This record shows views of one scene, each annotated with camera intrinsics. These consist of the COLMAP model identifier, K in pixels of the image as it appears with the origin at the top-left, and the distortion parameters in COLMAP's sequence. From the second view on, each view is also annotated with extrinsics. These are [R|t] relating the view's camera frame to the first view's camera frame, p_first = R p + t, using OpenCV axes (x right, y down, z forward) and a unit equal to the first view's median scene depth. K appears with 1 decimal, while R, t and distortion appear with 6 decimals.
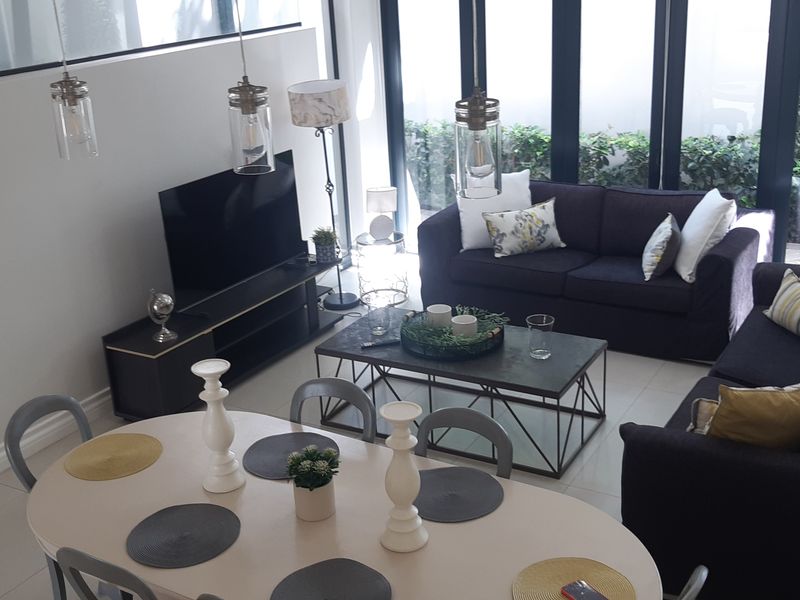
lens RADIAL K [[1006.8, 0, 399.4], [0, 1006.8, 298.8], [0, 0, 1]] dist [0.061145, 0.000000]
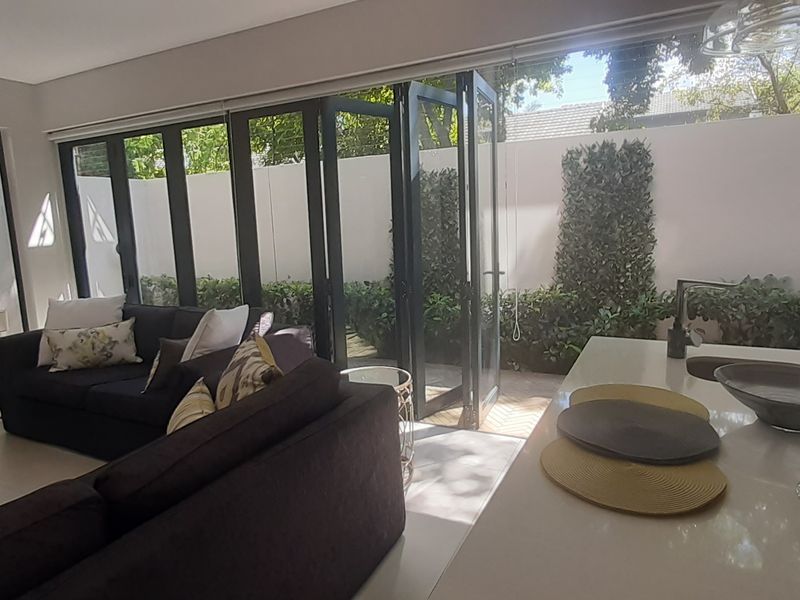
lens RADIAL K [[518.7, 0, 403.5], [0, 518.7, 296.2], [0, 0, 1]] dist [0.019978, -0.001144]
pose [[0.993484, 0.000909, 0.113971, 0.392922], [0.021008, 0.981373, -0.190958, -0.007400], [-0.112022, 0.192108, 0.974959, 0.415315]]
